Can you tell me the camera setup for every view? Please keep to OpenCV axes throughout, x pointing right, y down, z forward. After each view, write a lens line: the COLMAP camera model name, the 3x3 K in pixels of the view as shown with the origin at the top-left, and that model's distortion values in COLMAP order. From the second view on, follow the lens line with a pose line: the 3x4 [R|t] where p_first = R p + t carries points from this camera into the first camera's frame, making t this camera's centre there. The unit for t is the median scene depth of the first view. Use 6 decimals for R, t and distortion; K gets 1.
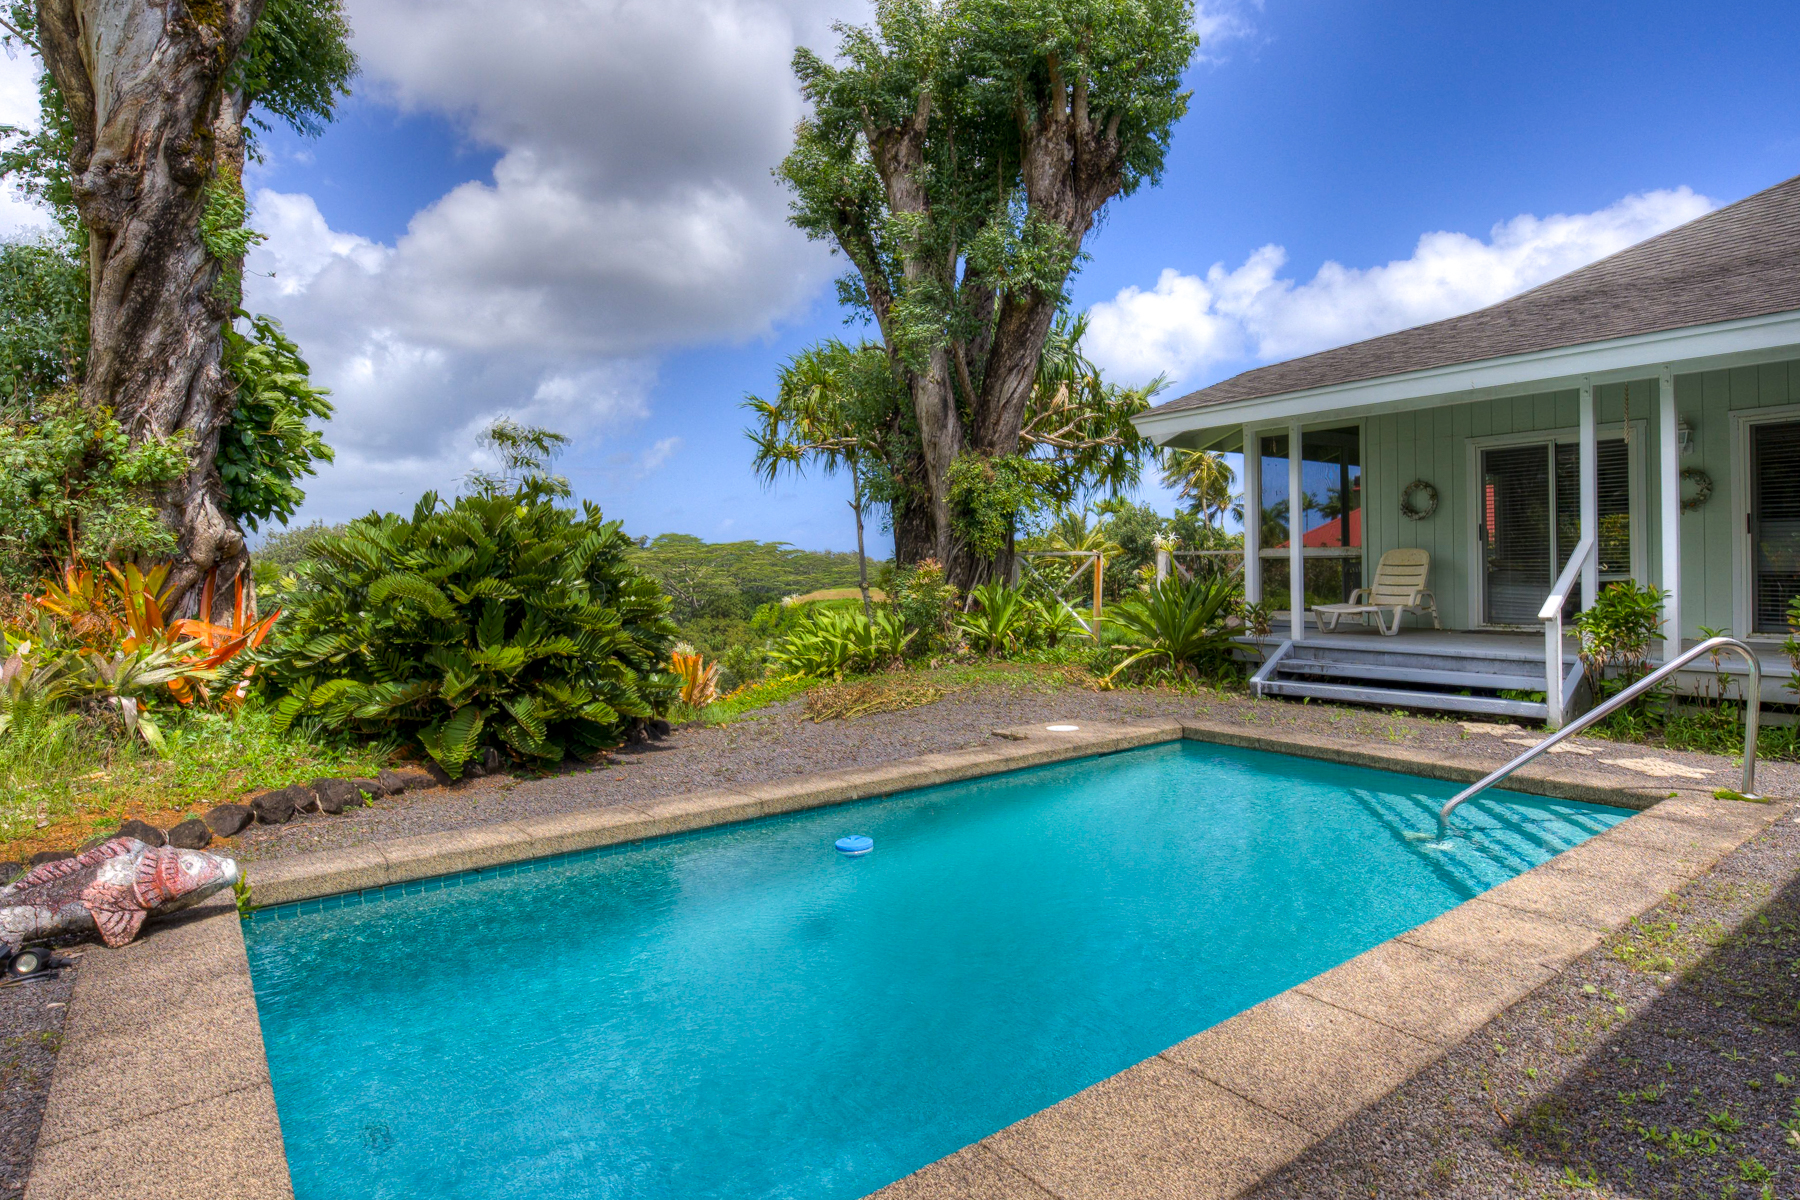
lens RADIAL K [[944.6, 0, 894.0], [0, 944.6, 574.7], [0, 0, 1]] dist [-0.013009, 0.001147]
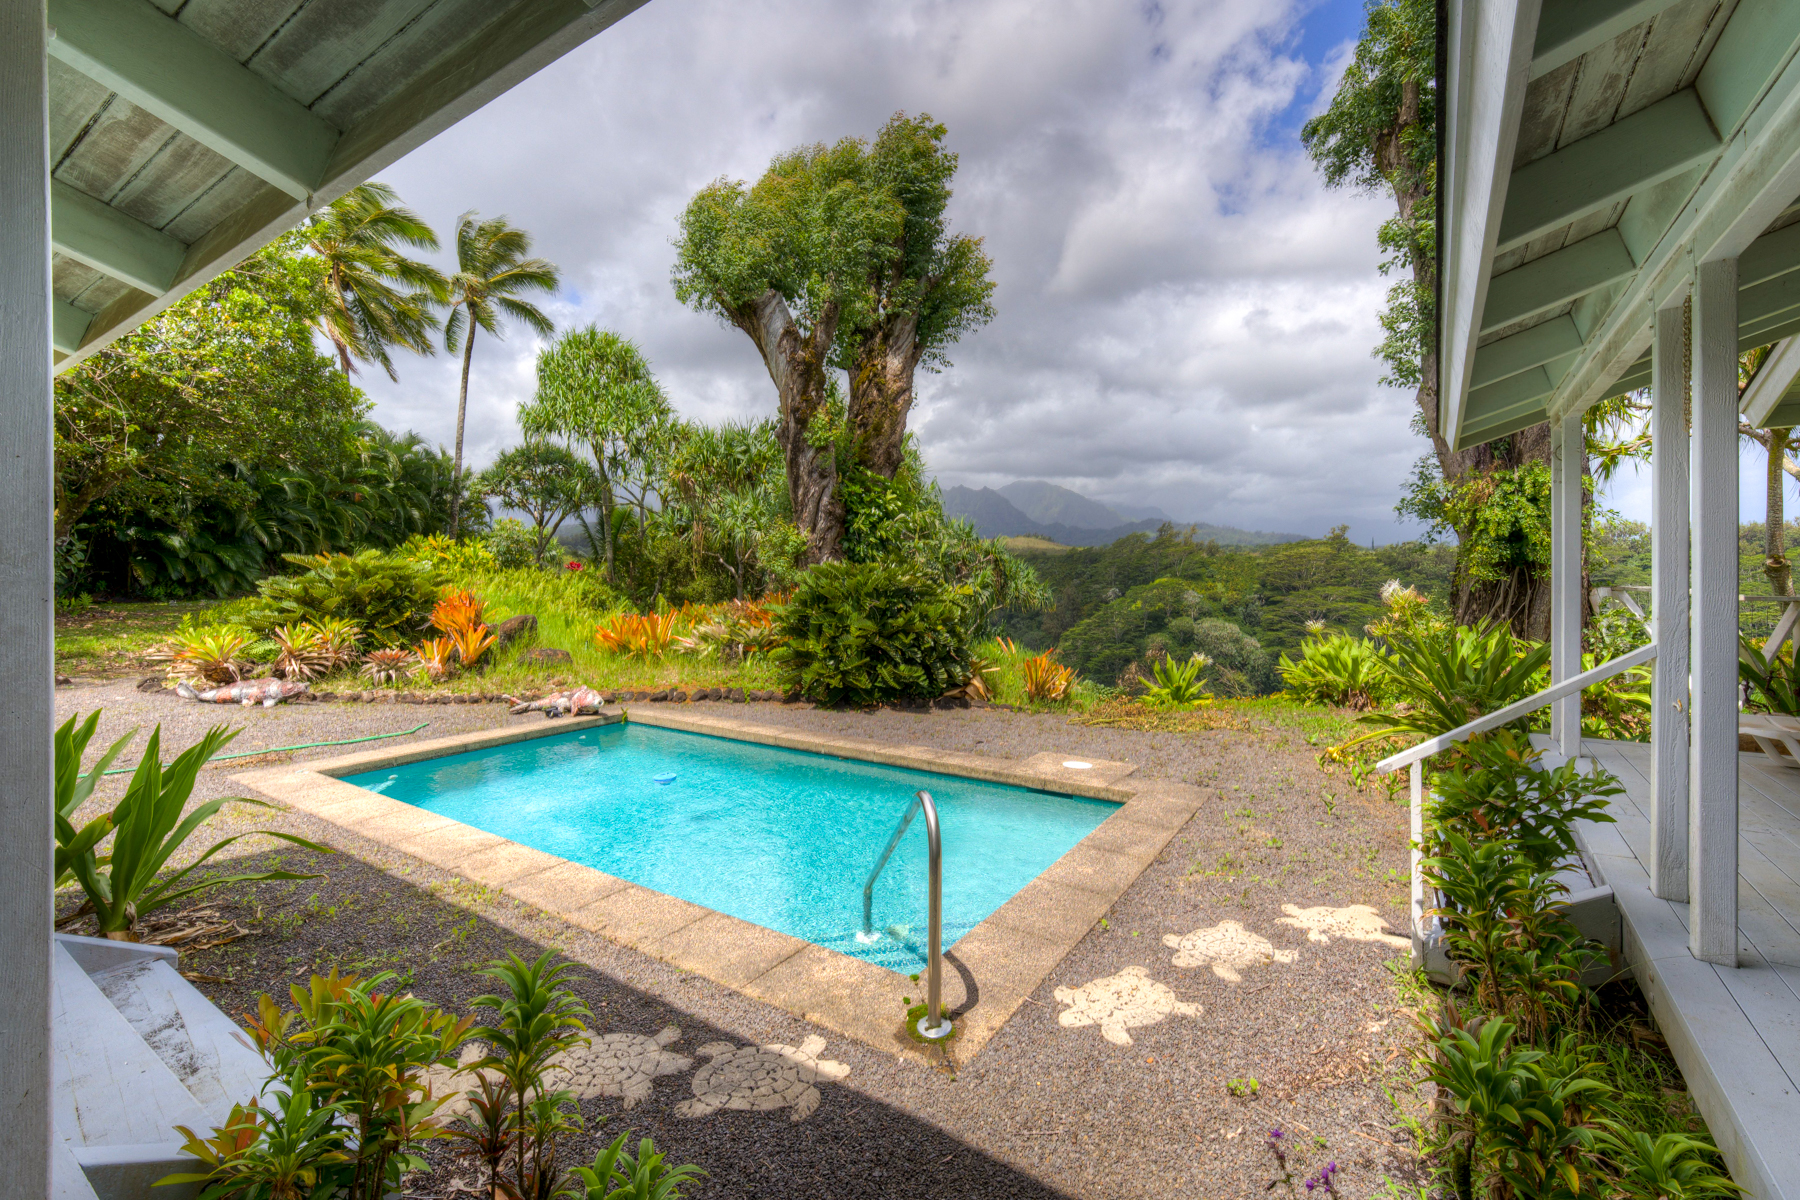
lens RADIAL K [[777.4, 0, 902.7], [0, 777.4, 564.4], [0, 0, 1]] dist [-0.000338, -0.000011]
pose [[0.317803, -0.008162, -0.948122, 0.607256], [0.012343, 0.999914, -0.004470, -0.034091], [0.948076, -0.010282, 0.317876, 0.346171]]
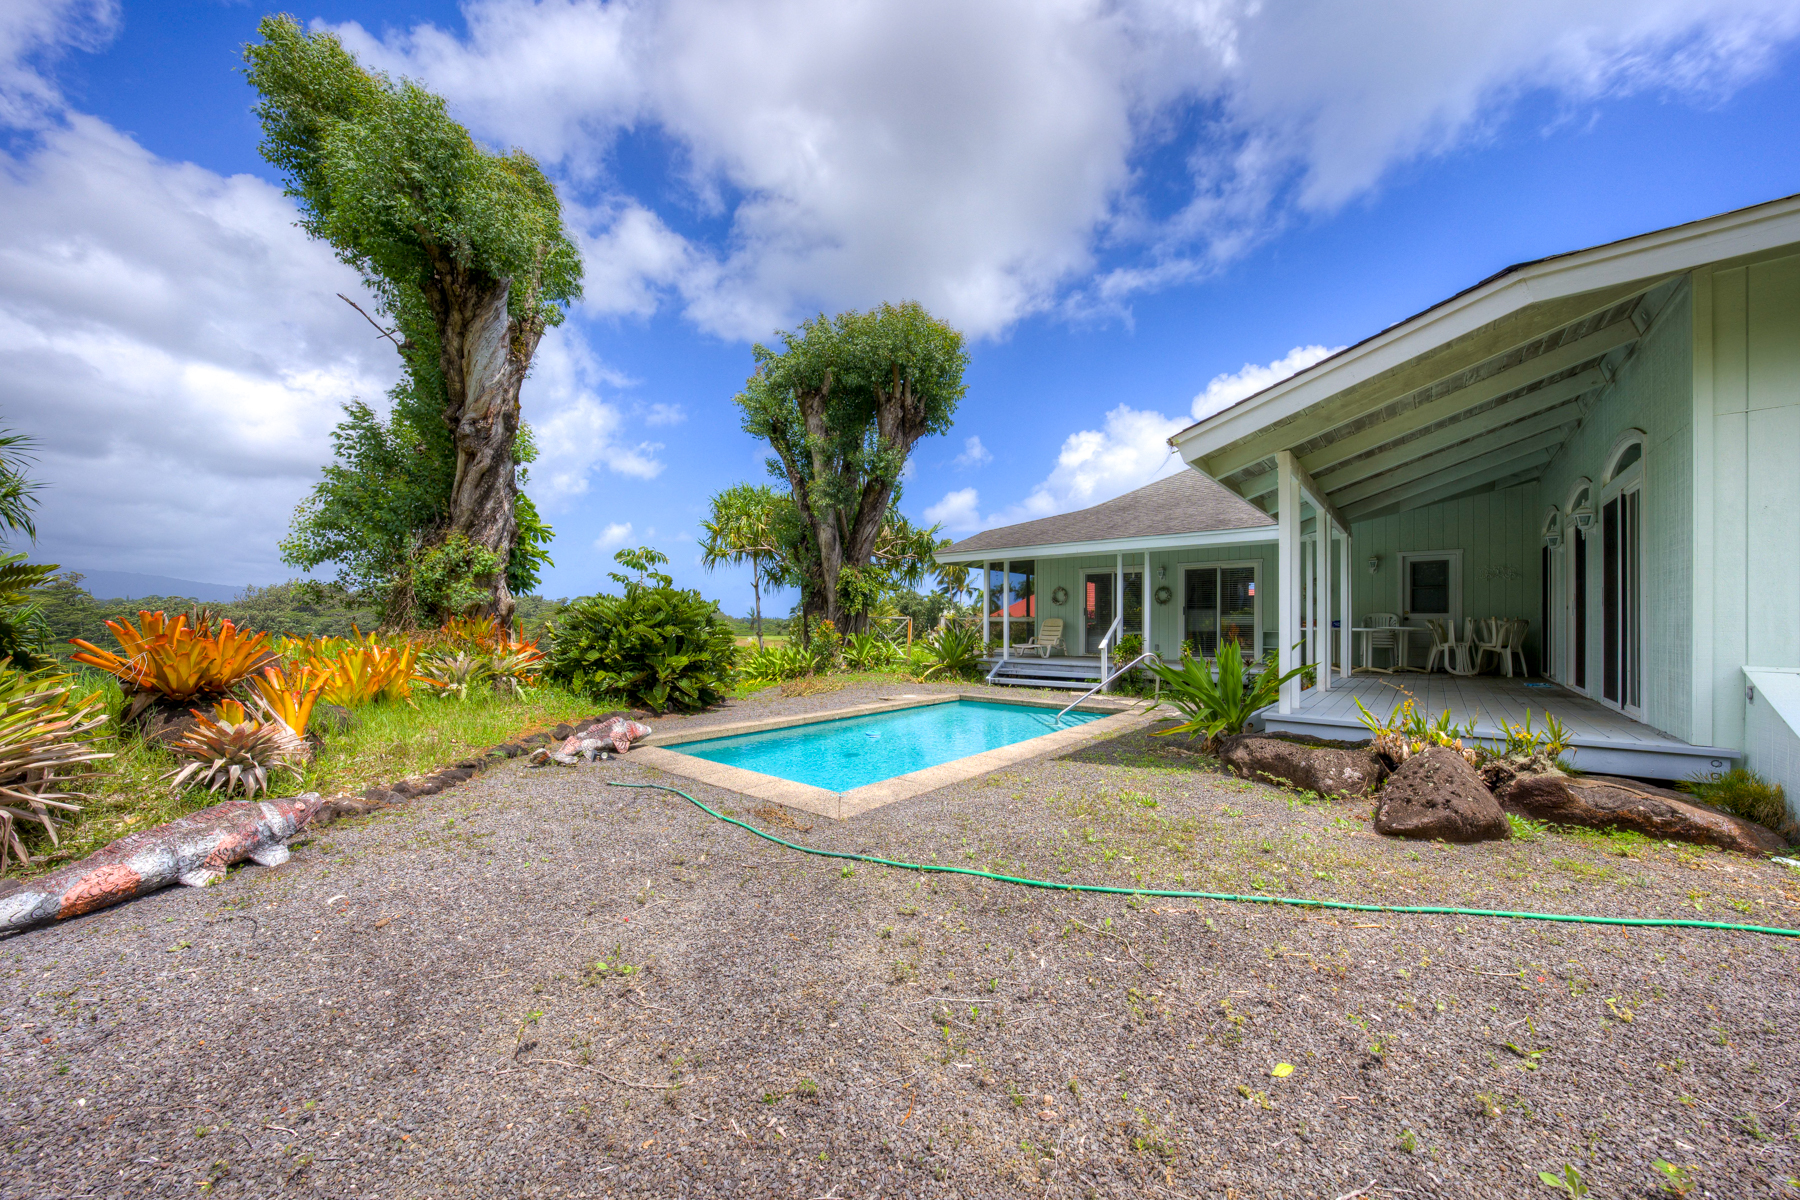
lens RADIAL K [[626.1, 0, 901.4], [0, 626.1, 633.0], [0, 0, 1]] dist [0.002188, 0.000053]
pose [[0.969847, 0.012734, 0.243383, -0.138470], [-0.014290, 0.999887, 0.004630, 0.003844], [-0.243296, -0.007969, 0.969919, -0.299415]]
